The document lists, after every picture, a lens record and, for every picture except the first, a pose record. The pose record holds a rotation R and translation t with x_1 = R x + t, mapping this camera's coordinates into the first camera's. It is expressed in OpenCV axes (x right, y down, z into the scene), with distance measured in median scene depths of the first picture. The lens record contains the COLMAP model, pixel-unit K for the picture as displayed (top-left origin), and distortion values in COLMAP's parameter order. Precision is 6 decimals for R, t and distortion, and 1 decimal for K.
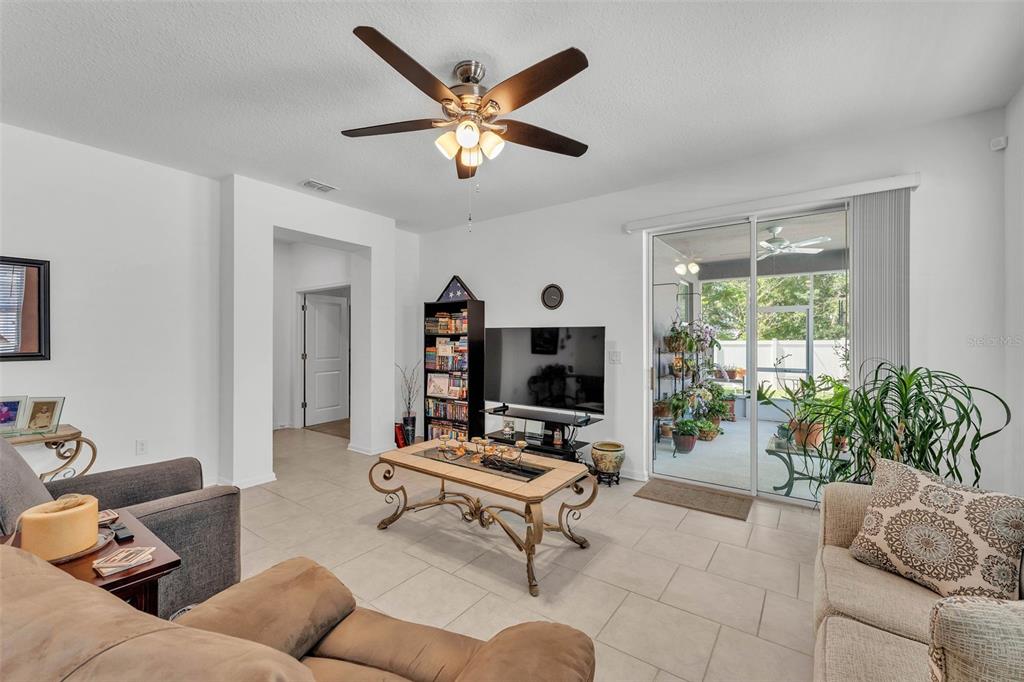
lens RADIAL K [[411.8, 0, 512.0], [0, 411.8, 341.0], [0, 0, 1]] dist [0.000461, 0.000014]
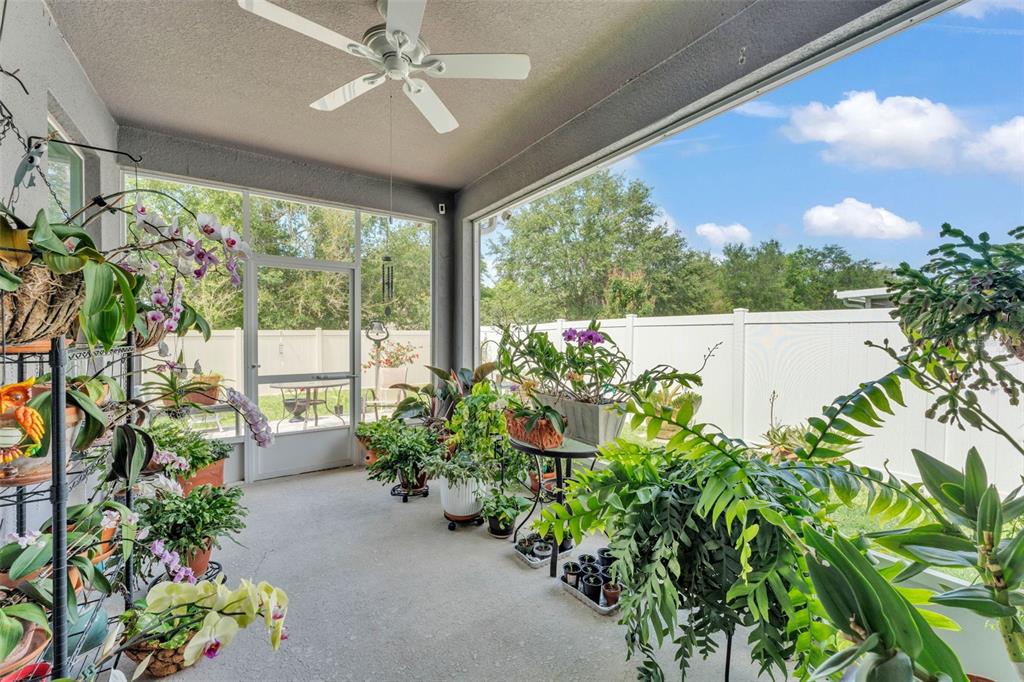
lens RADIAL K [[411.8, 0, 512.0], [0, 411.8, 341.0], [0, 0, 1]] dist [0.000461, 0.000014]
pose [[0.355500, -0.014316, 0.934567, 0.158660], [-0.001282, 0.999874, 0.015804, 0.009828], [-0.934676, -0.006816, 0.355437, 0.371643]]
